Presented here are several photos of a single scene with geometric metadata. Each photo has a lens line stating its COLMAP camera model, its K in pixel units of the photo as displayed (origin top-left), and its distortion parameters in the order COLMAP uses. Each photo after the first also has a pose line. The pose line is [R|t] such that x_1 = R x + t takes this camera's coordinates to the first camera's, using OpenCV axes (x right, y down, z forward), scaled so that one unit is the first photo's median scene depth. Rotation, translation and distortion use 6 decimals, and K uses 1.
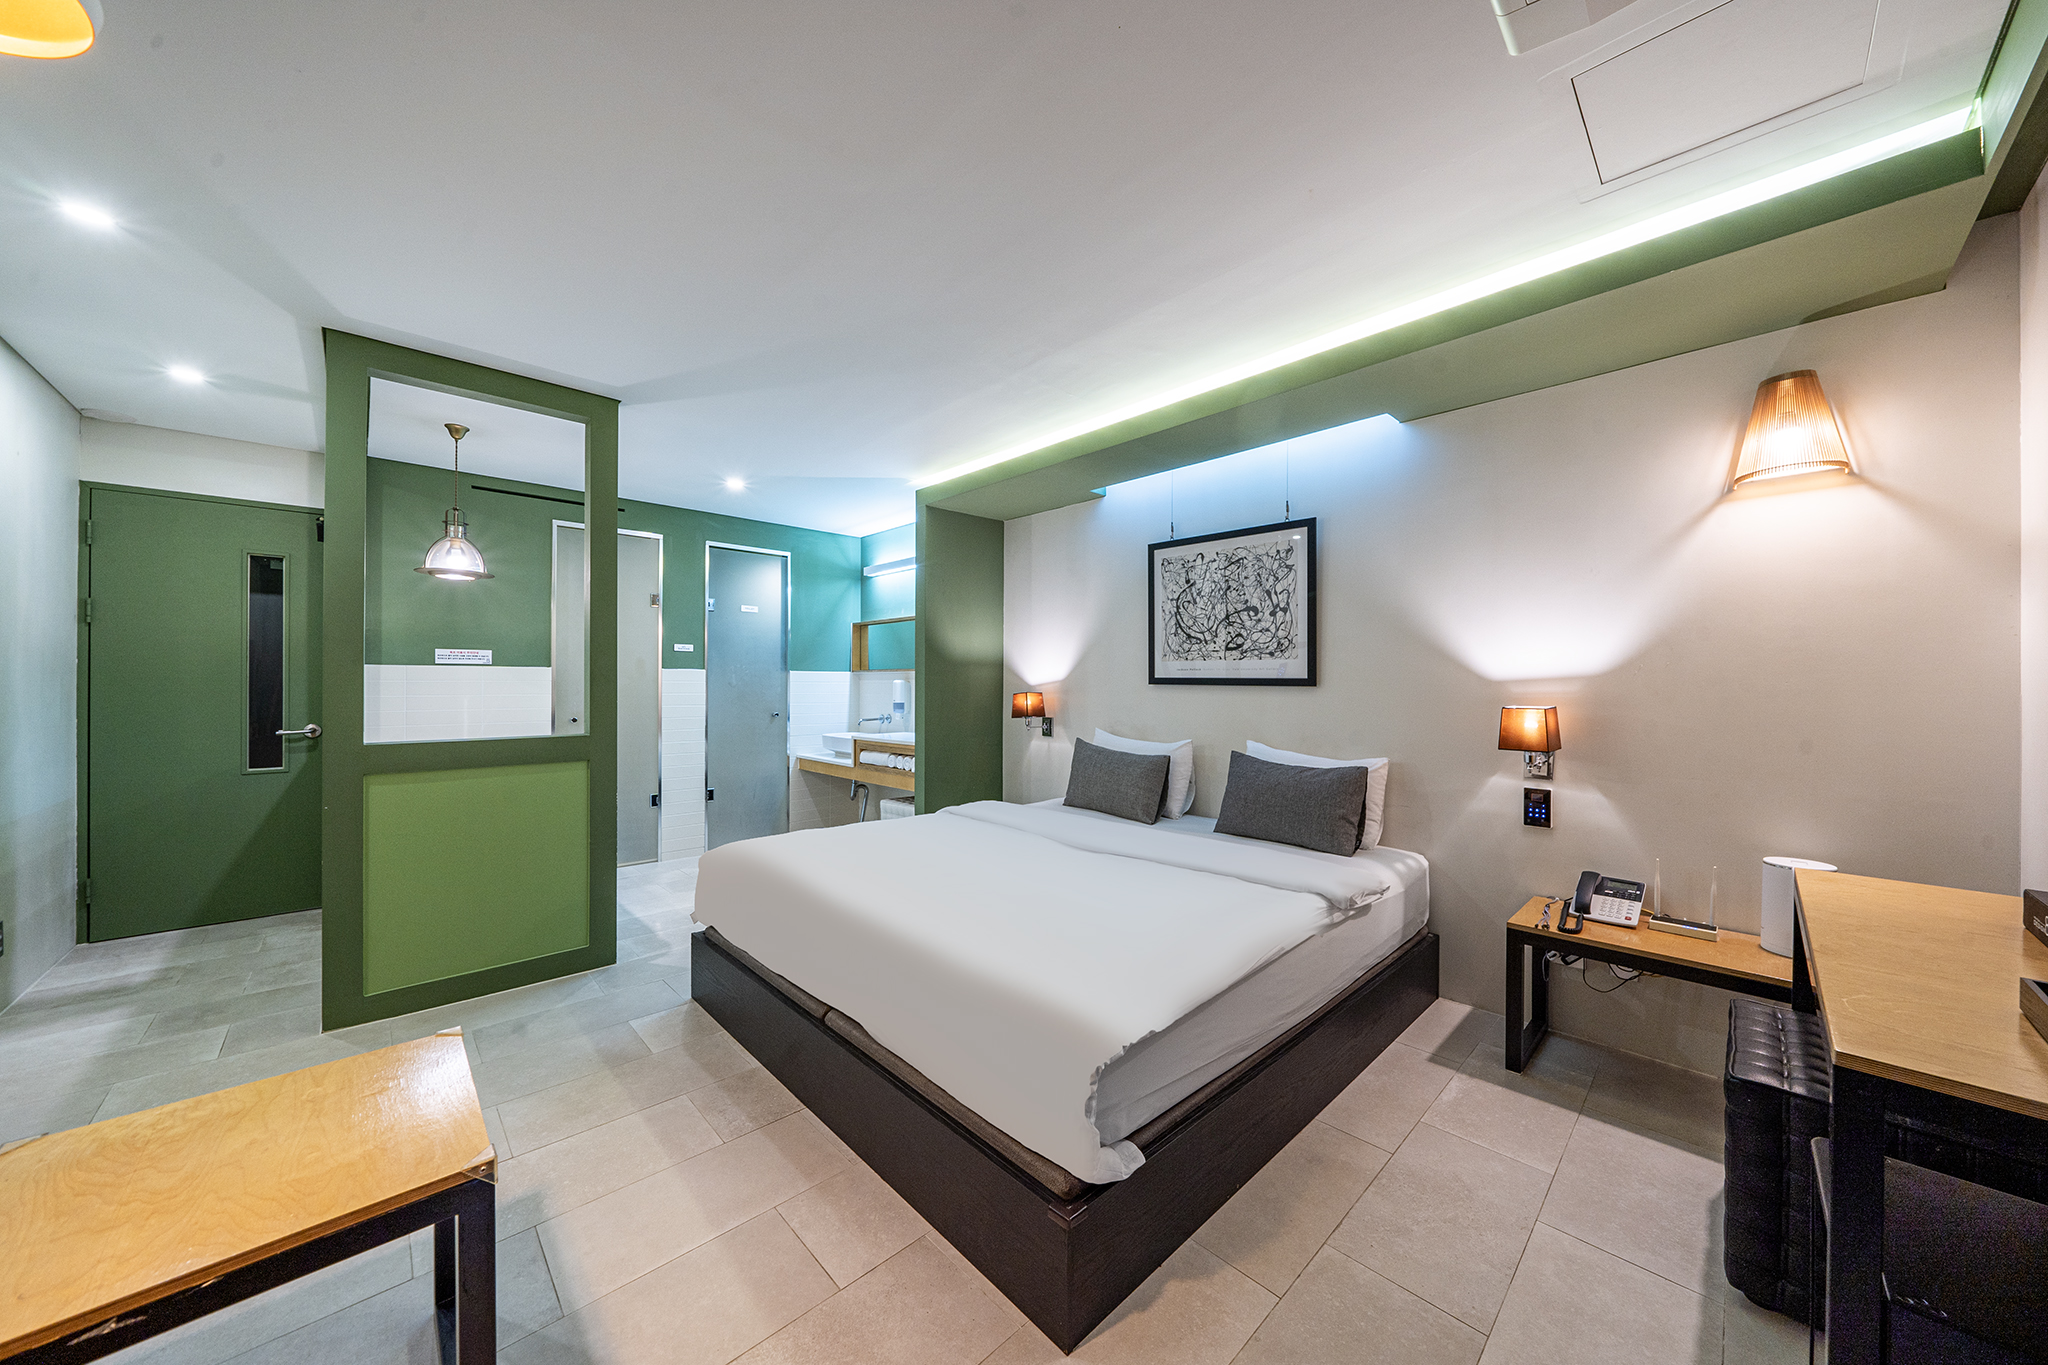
lens RADIAL K [[695.9, 0, 1026.5], [0, 695.9, 686.7], [0, 0, 1]] dist [-0.008006, 0.000351]
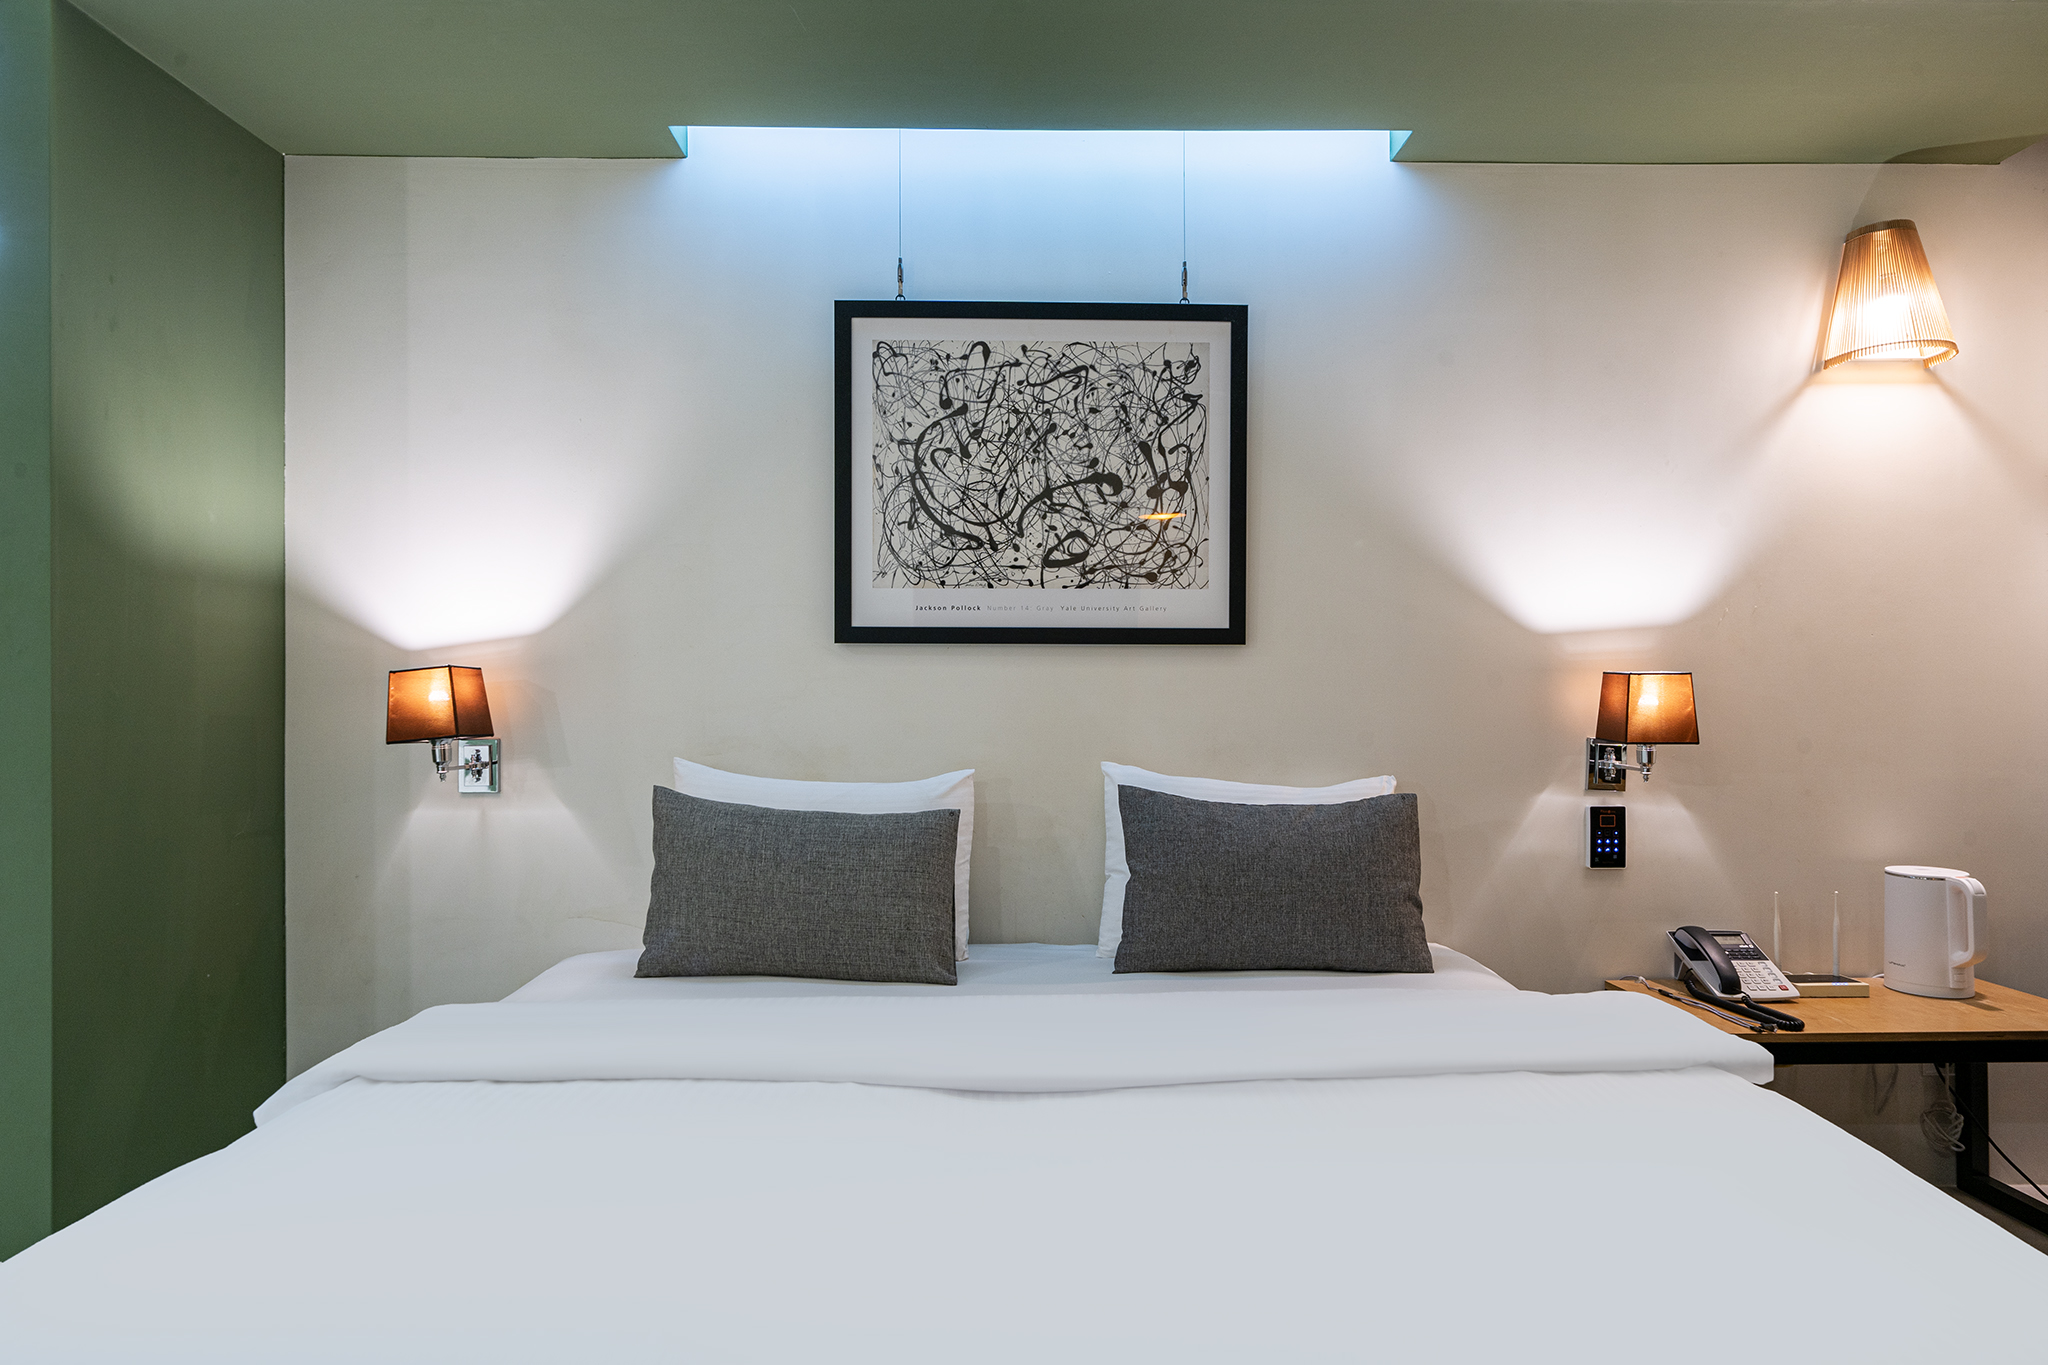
lens RADIAL K [[1204.0, 0, 1018.4], [0, 1204.0, 678.8], [0, 0, 1]] dist [0.002437, -0.000162]
pose [[0.674518, -0.008454, 0.738210, -0.312133], [0.008817, 0.999955, 0.003396, 0.018593], [-0.738205, 0.004218, 0.674563, 0.499586]]
